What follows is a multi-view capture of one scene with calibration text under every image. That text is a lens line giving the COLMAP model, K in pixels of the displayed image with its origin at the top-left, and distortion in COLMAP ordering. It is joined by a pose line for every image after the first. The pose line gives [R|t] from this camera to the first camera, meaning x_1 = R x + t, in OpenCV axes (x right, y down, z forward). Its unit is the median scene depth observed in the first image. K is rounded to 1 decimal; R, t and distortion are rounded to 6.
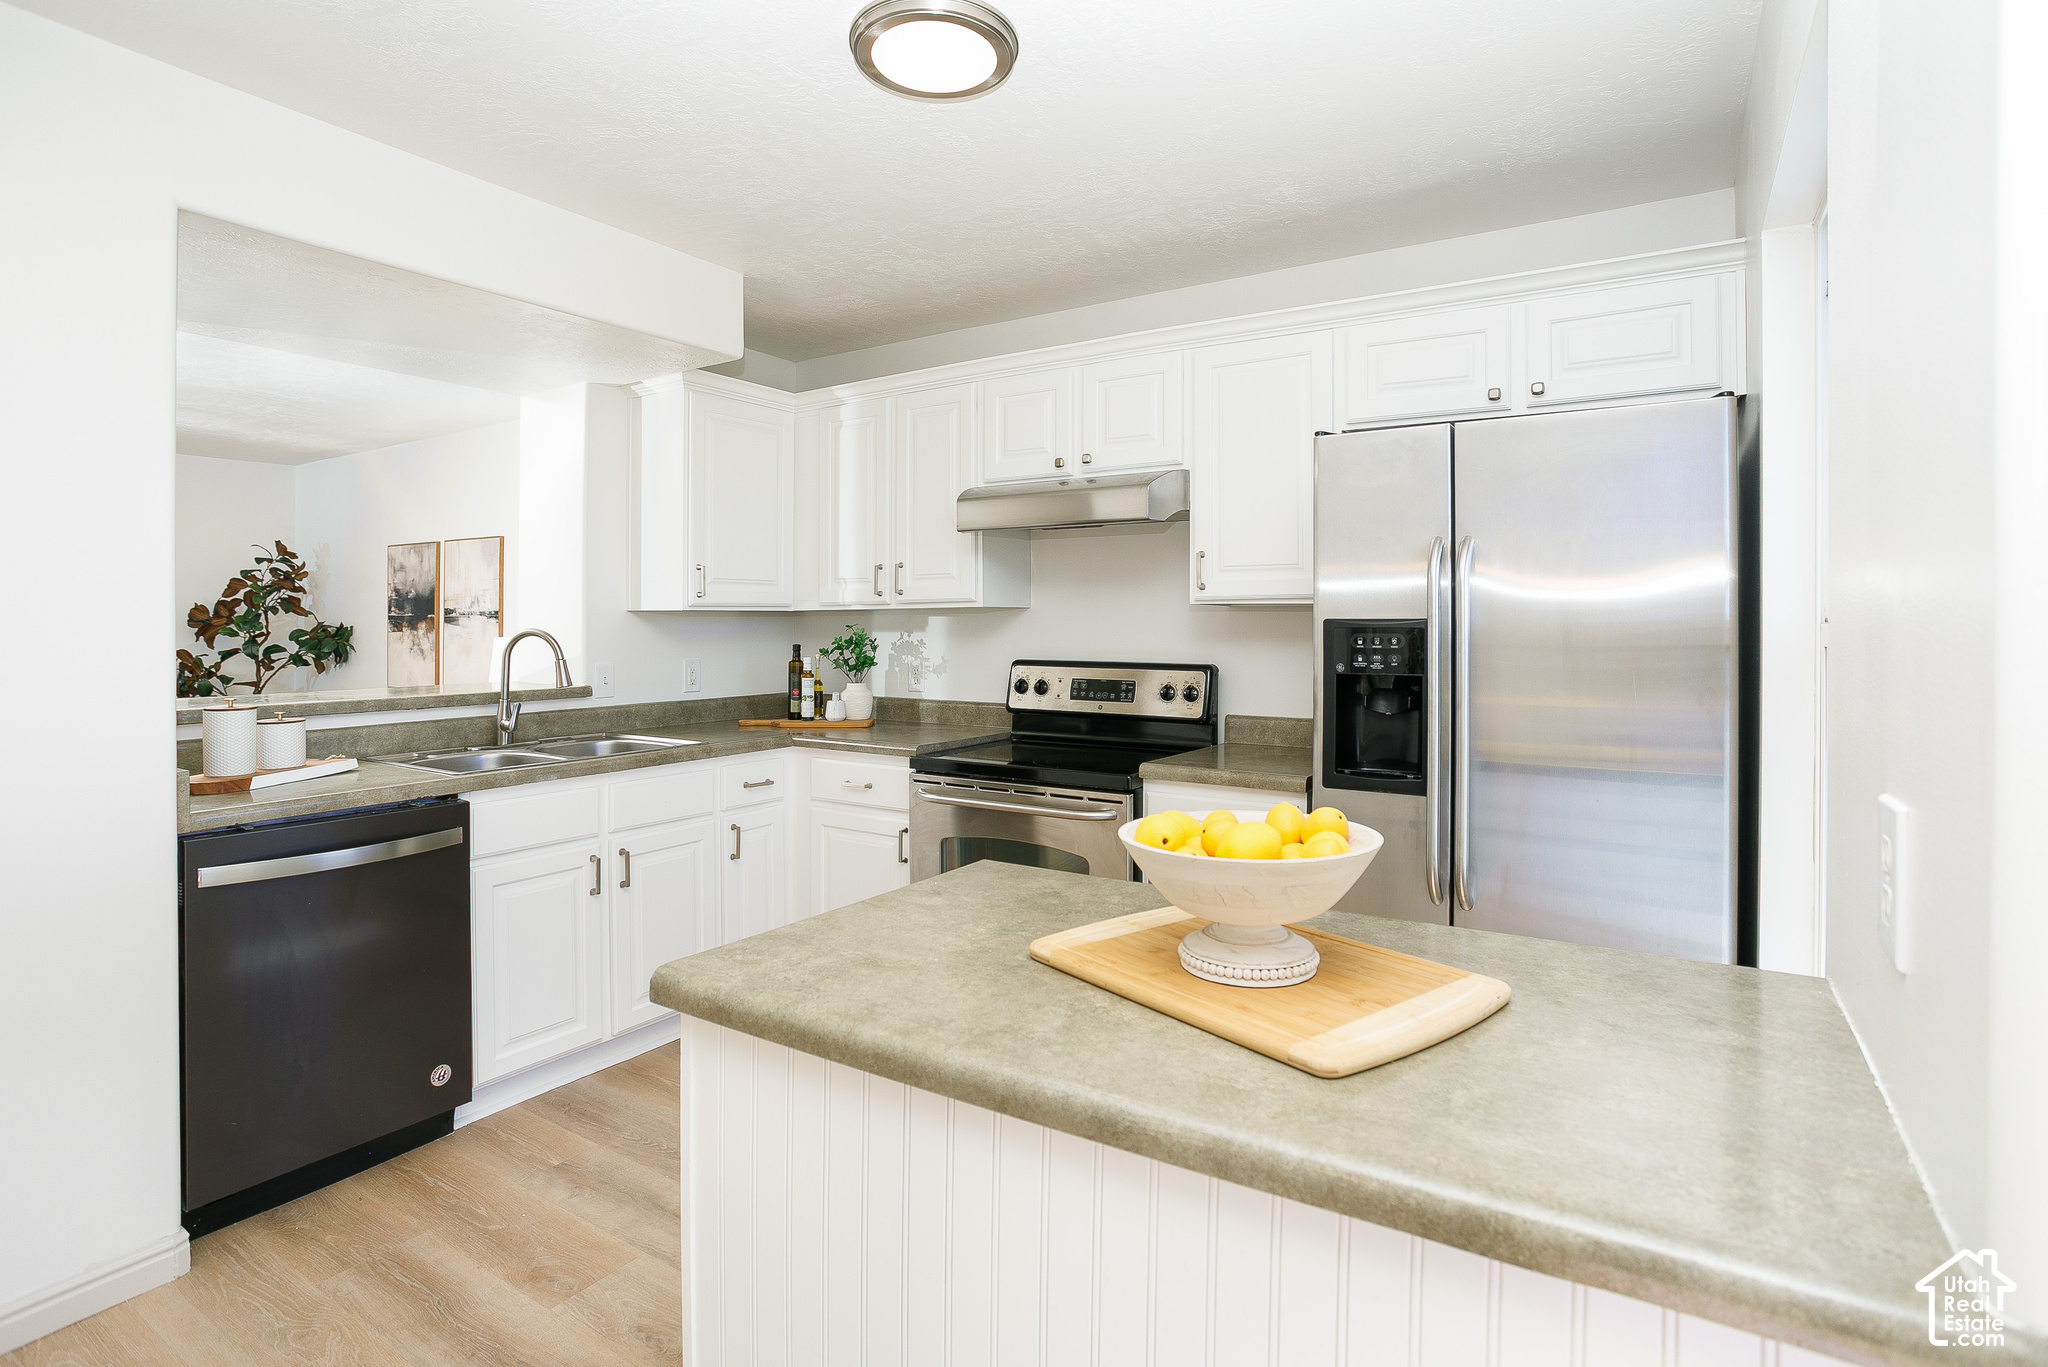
lens RADIAL K [[992.1, 0, 1083.0], [0, 992.1, 626.9], [0, 0, 1]] dist [-0.022404, 0.000706]
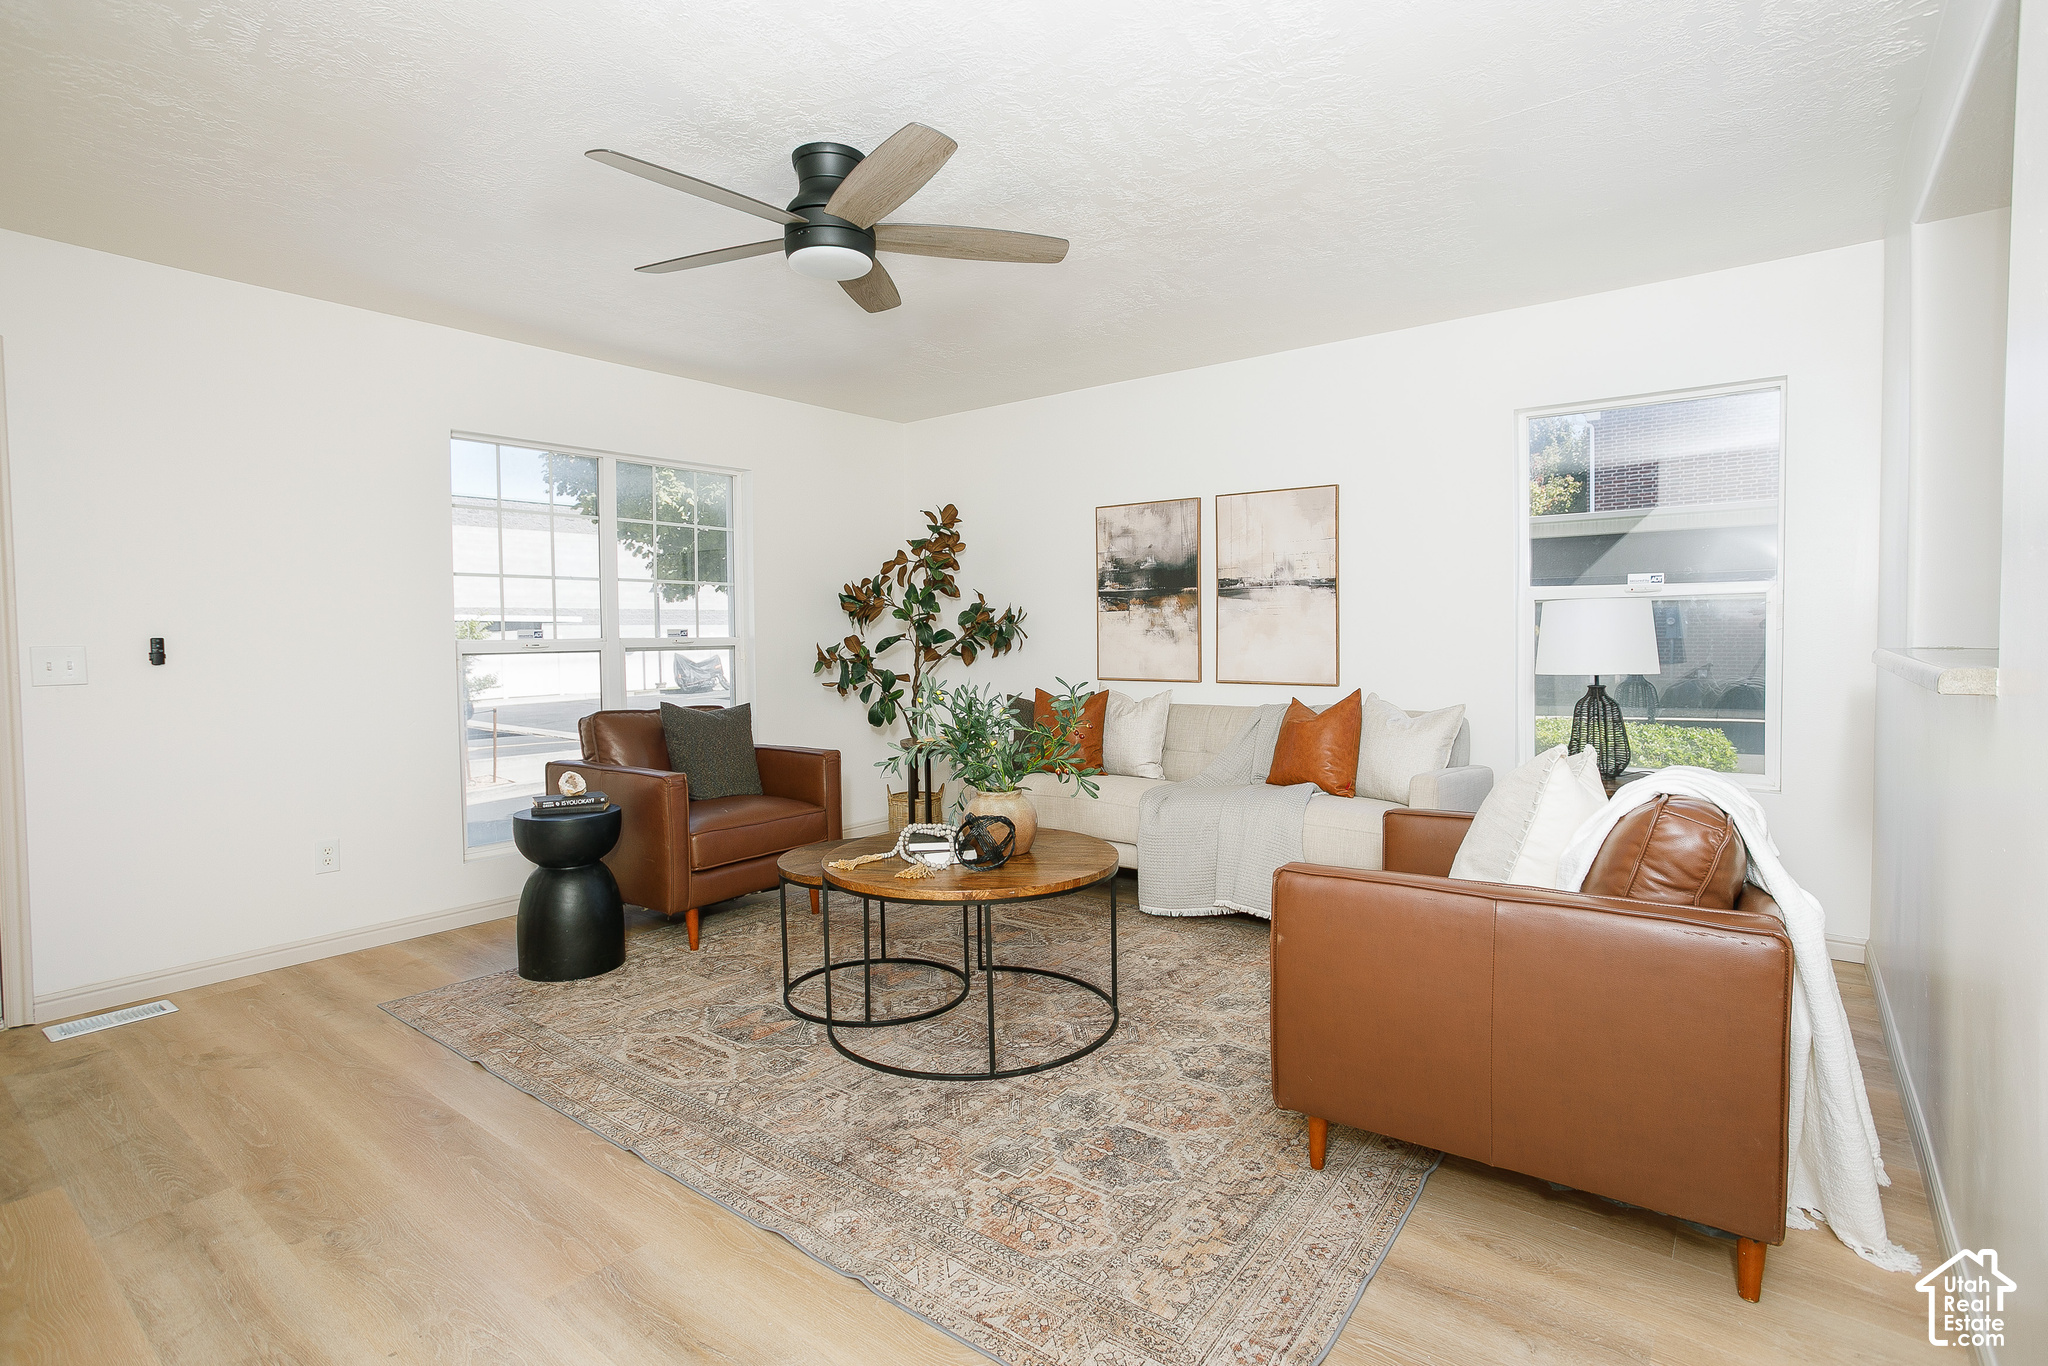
lens RADIAL K [[1002.5, 0, 1035.2], [0, 1002.5, 659.0], [0, 0, 1]] dist [-0.052175, 0.000369]
pose [[0.994495, -0.010958, -0.104209, -1.162854], [0.013627, 0.999596, 0.024937, 0.039850], [0.103893, -0.026220, 0.994243, 0.270053]]
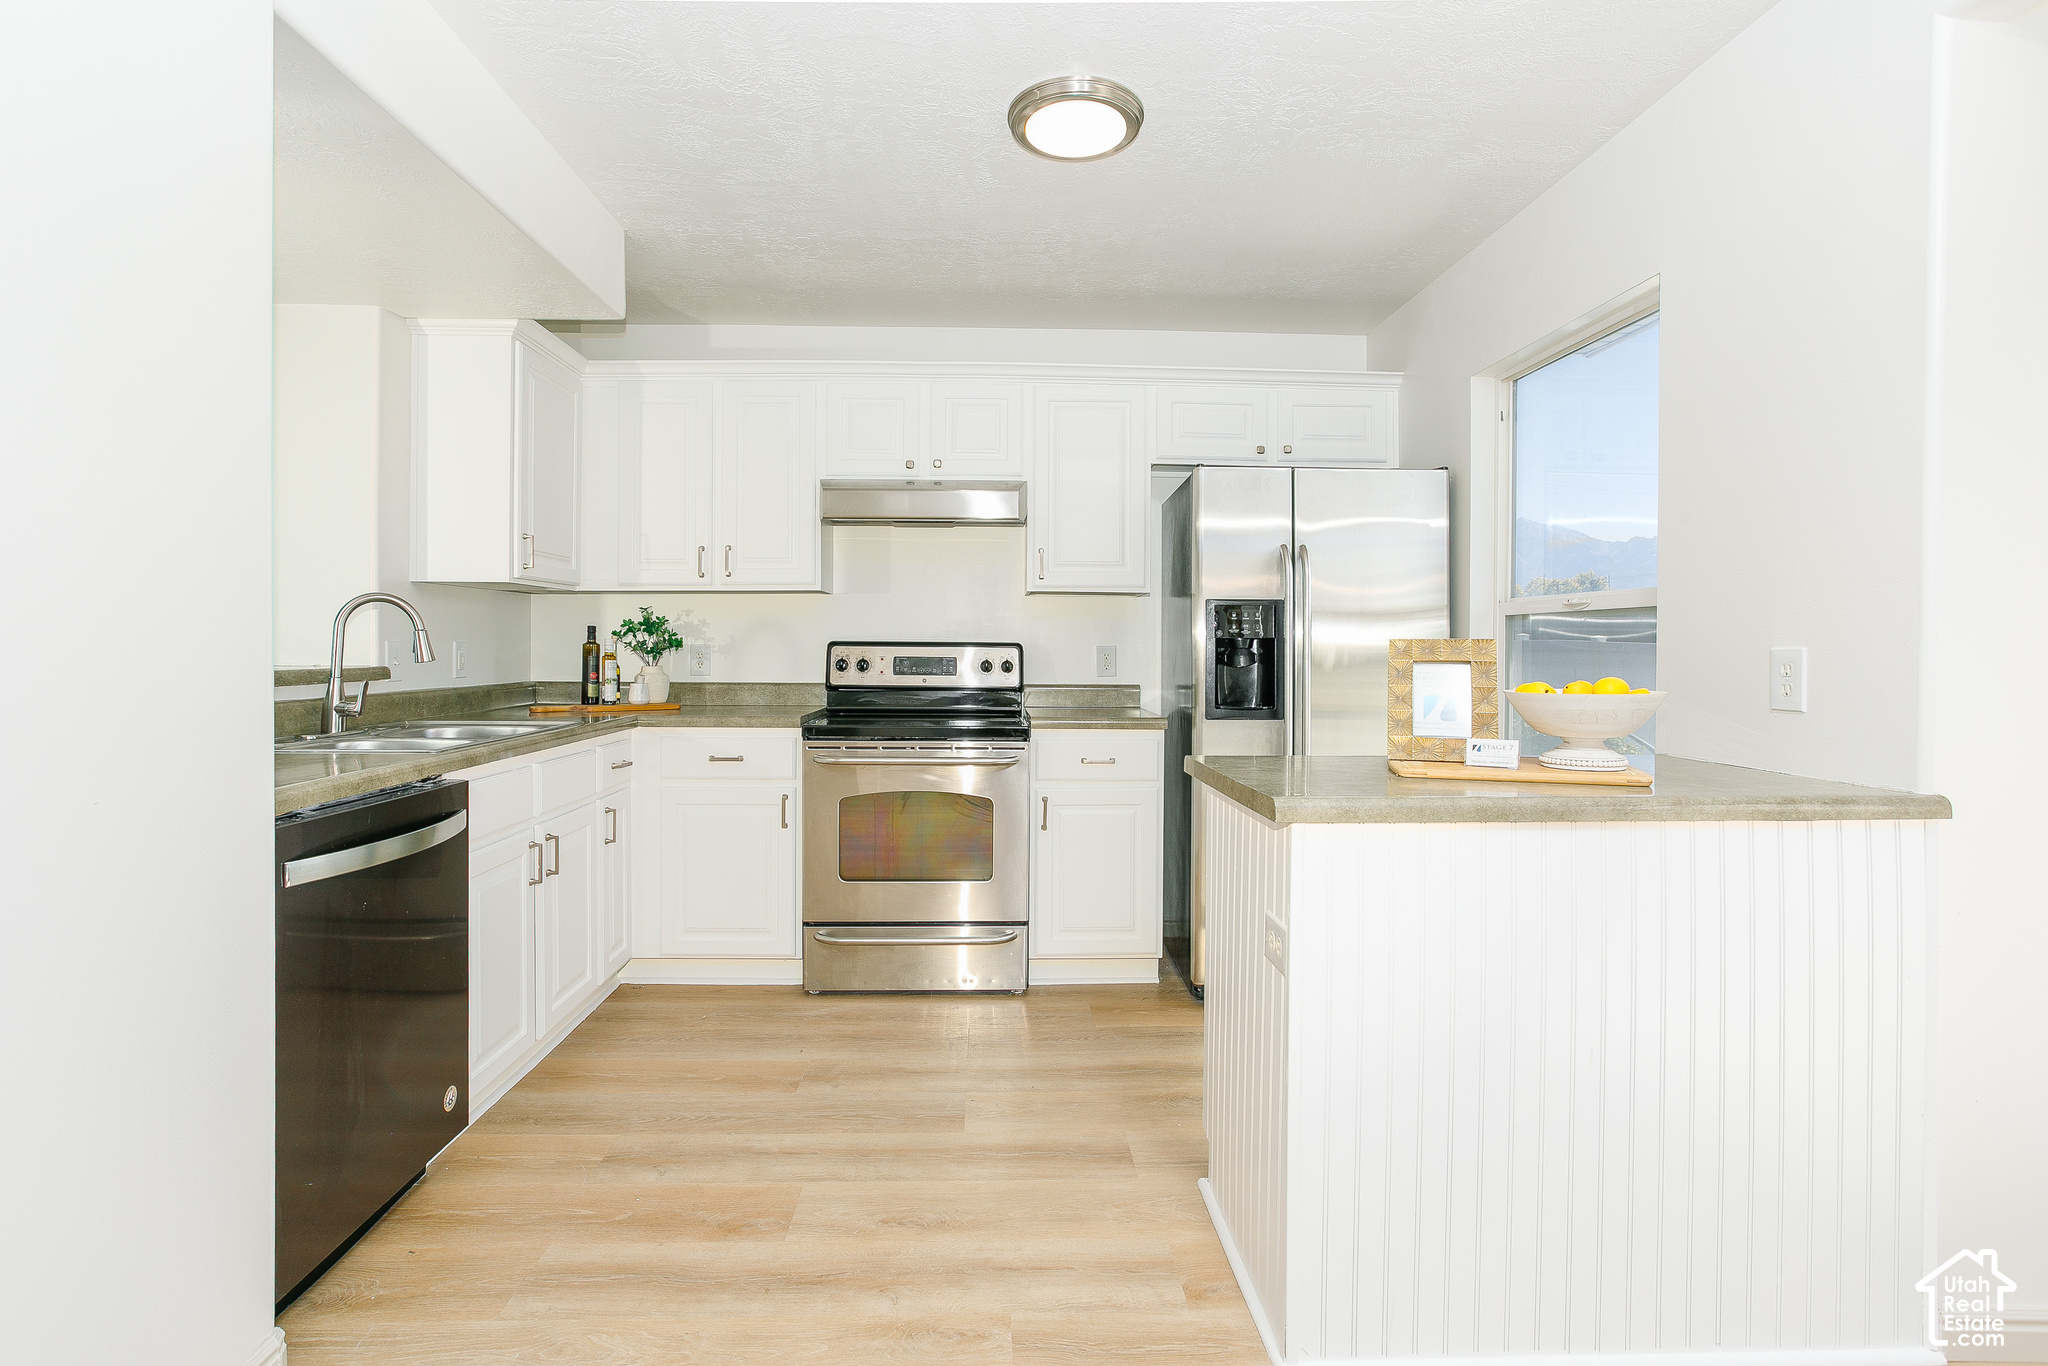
lens RADIAL K [[946.8, 0, 1020.0], [0, 946.8, 651.2], [0, 0, 1]] dist [0.001621, 0.000124]
pose [[0.838800, -0.000352, 0.544440, -0.472795], [-0.002128, 0.999990, 0.003924, 0.041100], [-0.544436, -0.004450, 0.838791, 0.018479]]
